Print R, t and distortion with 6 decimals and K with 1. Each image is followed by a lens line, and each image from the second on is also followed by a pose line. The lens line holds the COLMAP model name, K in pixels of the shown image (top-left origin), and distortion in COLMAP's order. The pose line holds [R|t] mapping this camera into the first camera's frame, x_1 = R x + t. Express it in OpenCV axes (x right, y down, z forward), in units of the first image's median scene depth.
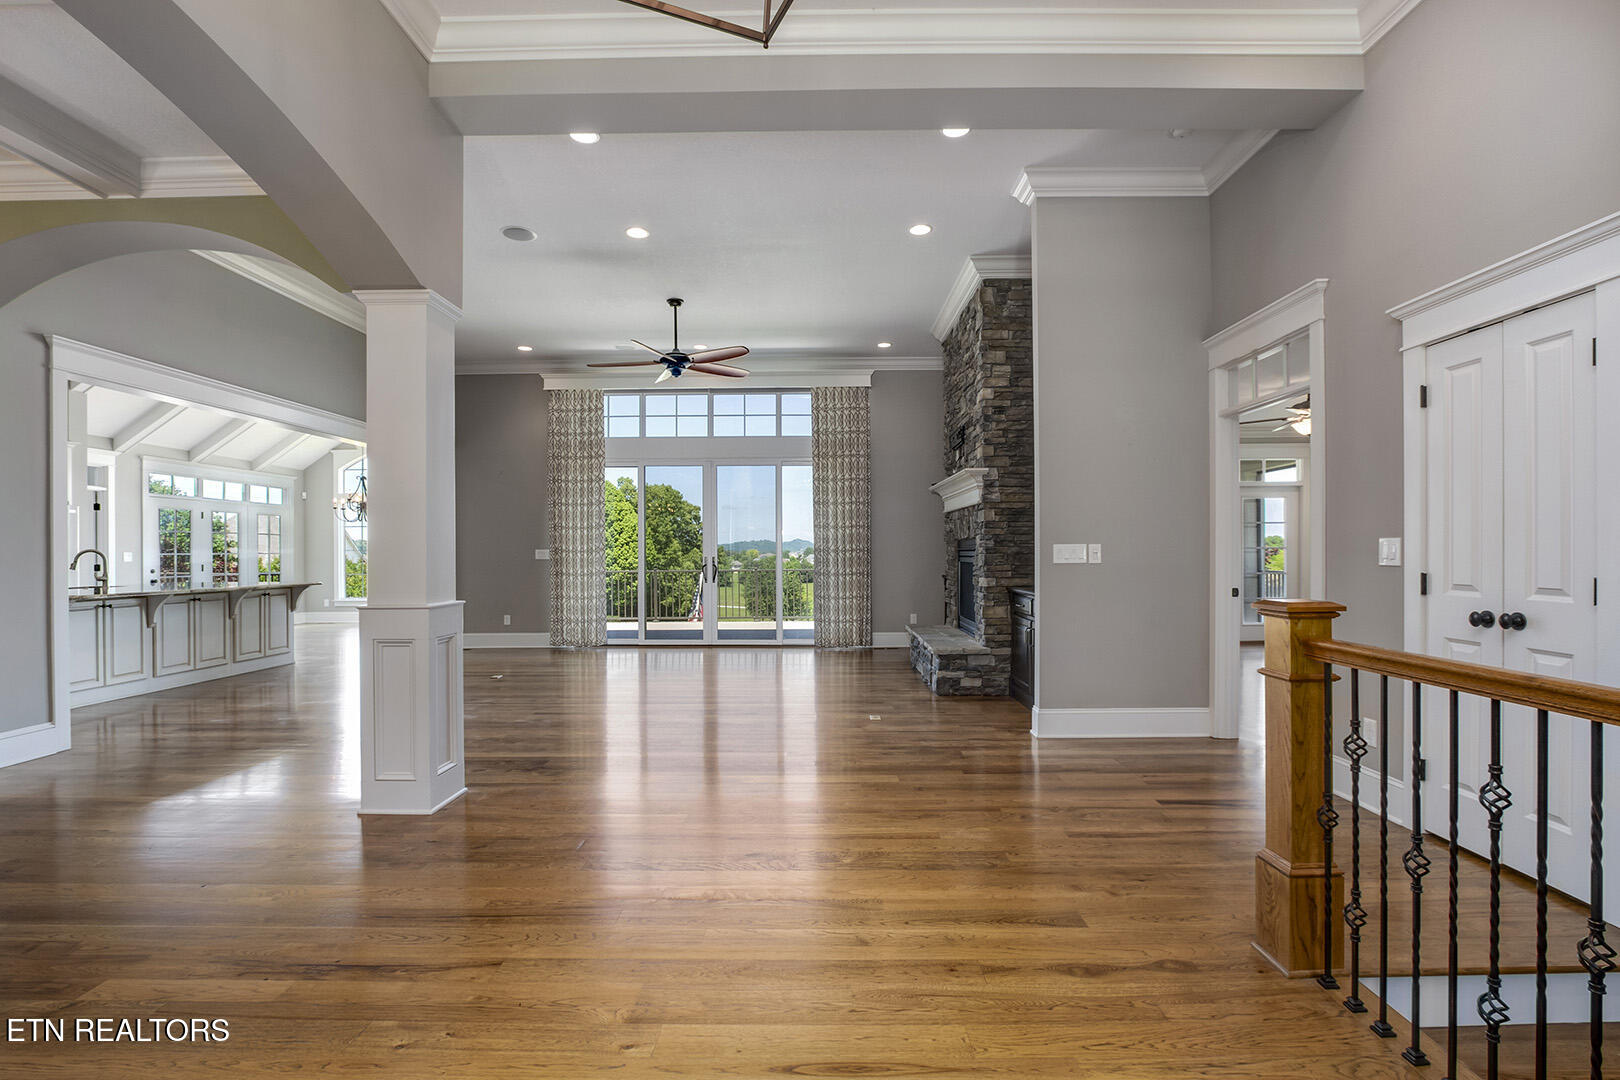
lens RADIAL K [[748.6, 0, 811.0], [0, 748.6, 550.4], [0, 0, 1]] dist [-0.019802, -0.000333]
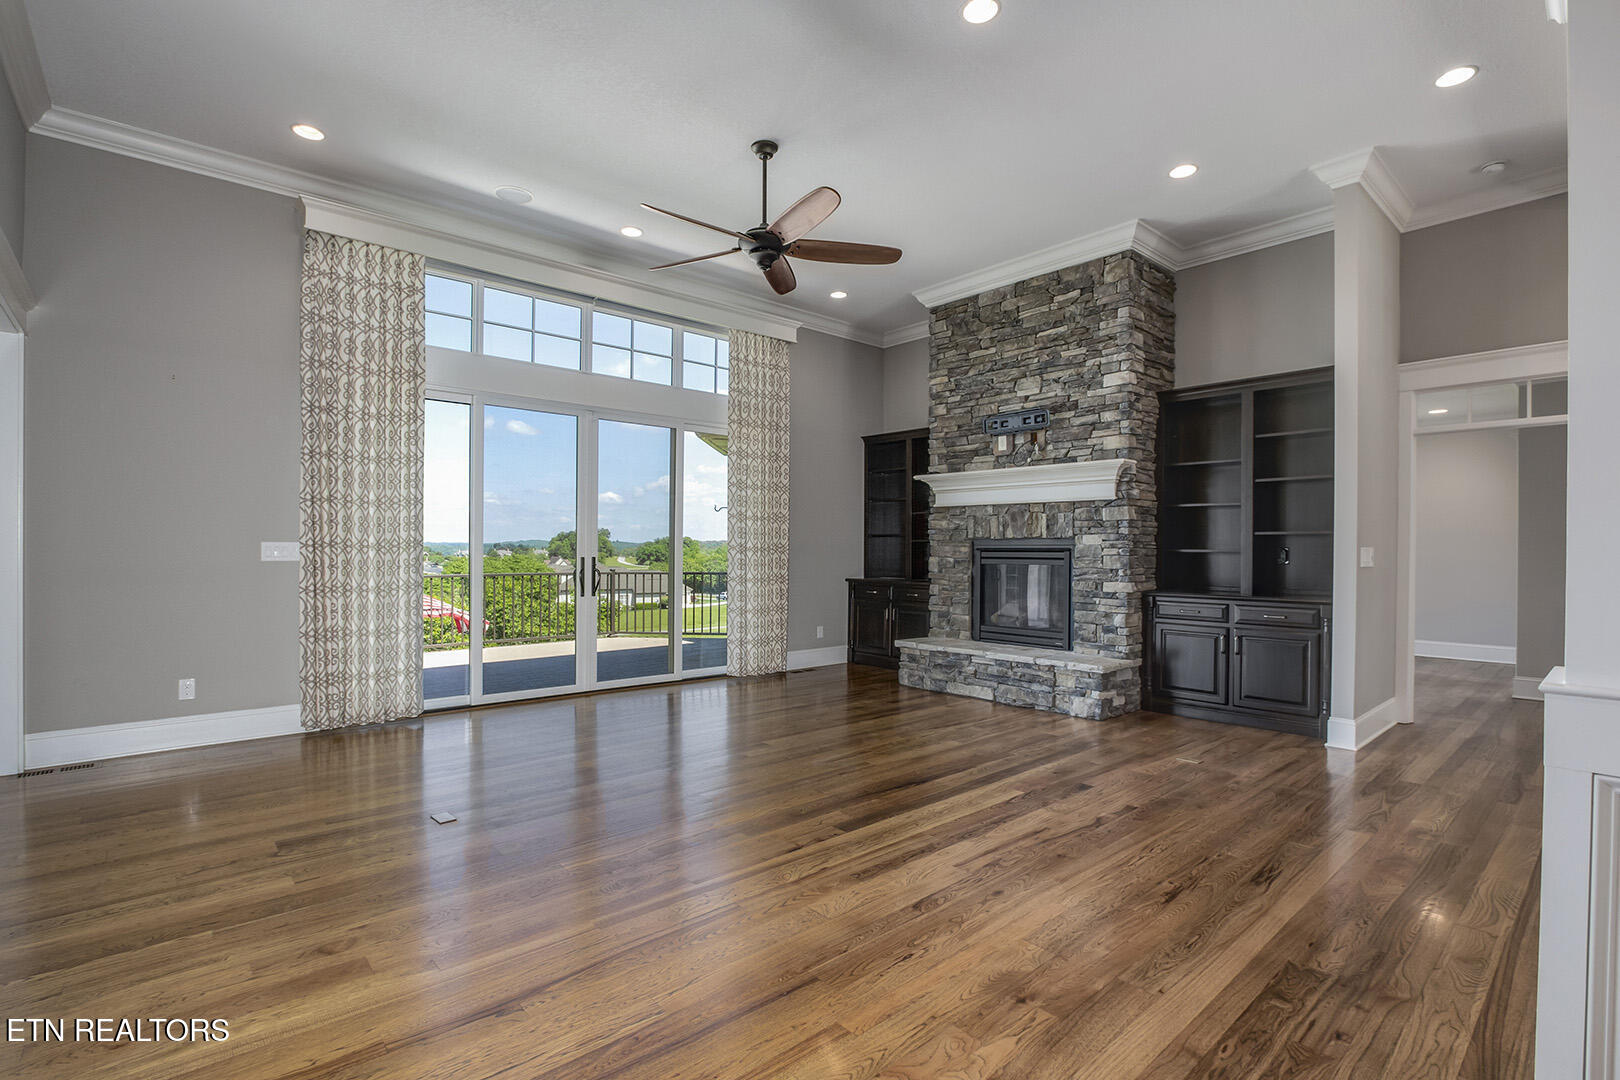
lens RADIAL K [[748.6, 0, 806.7], [0, 748.6, 547.1], [0, 0, 1]] dist [-0.019802, -0.000333]
pose [[0.746231, 0.009350, 0.665622, -0.435564], [-0.009373, 0.999950, -0.003538, 0.000768], [-0.665621, -0.003599, 0.746281, 0.392483]]
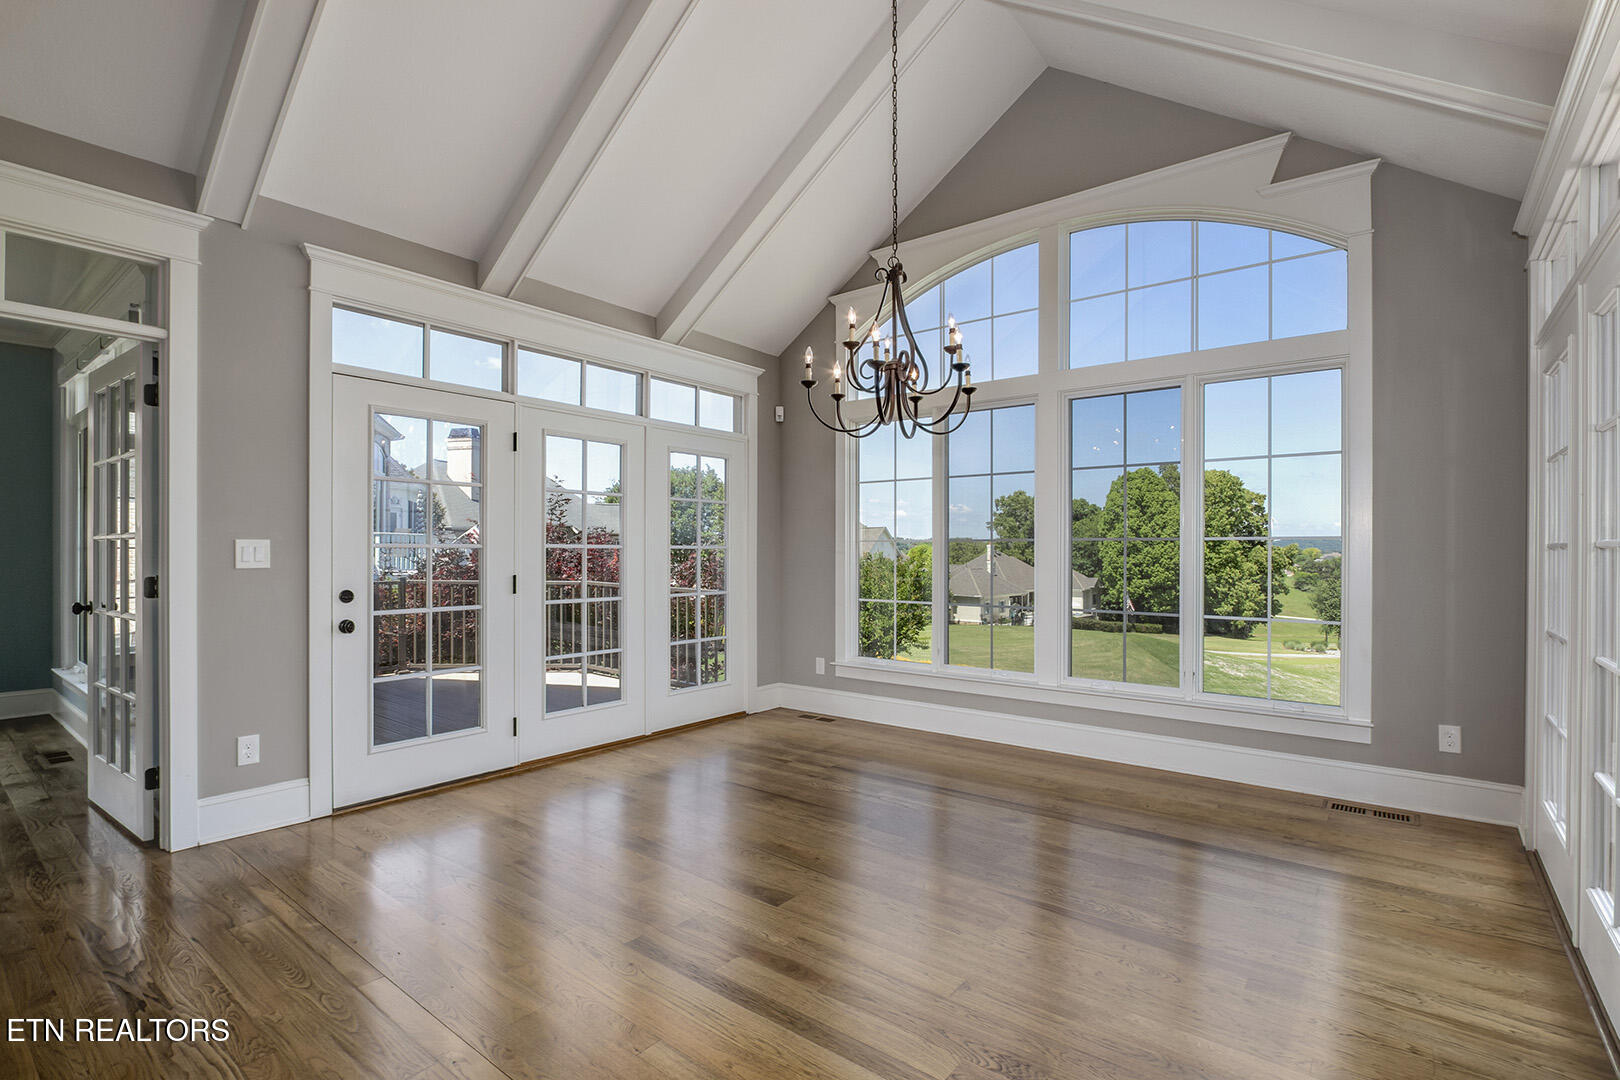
lens RADIAL K [[748.6, 0, 813.2], [0, 748.6, 550.5], [0, 0, 1]] dist [-0.019802, -0.000333]
pose [[0.788927, 0.010471, -0.614398, -0.043006], [-0.008105, 0.999945, 0.006635, 0.000293], [0.614434, -0.000255, 0.788968, 0.071963]]
